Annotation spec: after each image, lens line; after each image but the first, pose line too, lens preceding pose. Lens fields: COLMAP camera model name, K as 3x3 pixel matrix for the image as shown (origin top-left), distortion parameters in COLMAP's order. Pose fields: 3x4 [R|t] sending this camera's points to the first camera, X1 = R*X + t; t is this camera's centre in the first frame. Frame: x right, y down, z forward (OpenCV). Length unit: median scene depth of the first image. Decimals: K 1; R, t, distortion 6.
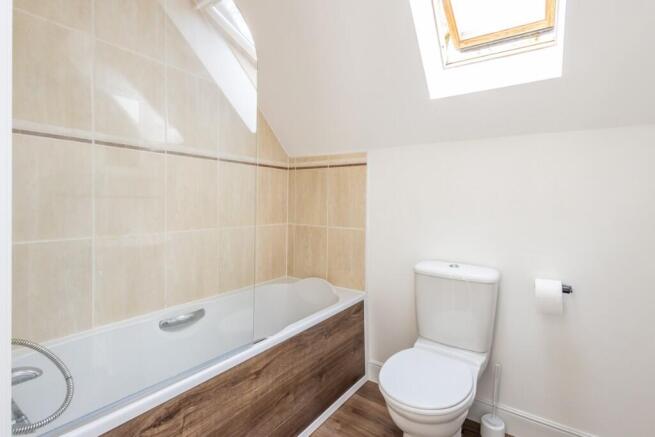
lens RADIAL K [[309.7, 0, 329.7], [0, 309.7, 207.3], [0, 0, 1]] dist [-0.000967, -0.000075]
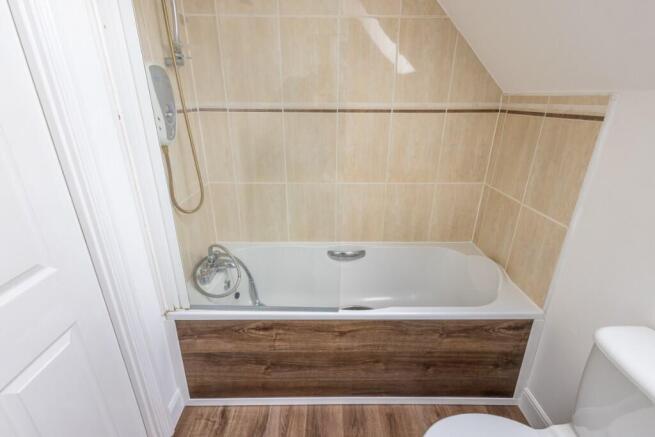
lens RADIAL K [[295.2, 0, 324.3], [0, 295.2, 216.5], [0, 0, 1]] dist [0.002674, 0.000316]
pose [[0.580179, 0.281505, -0.764295, 0.336804], [-0.005468, 0.939699, 0.341959, -0.183372], [0.814471, -0.194219, 0.546733, 0.330583]]
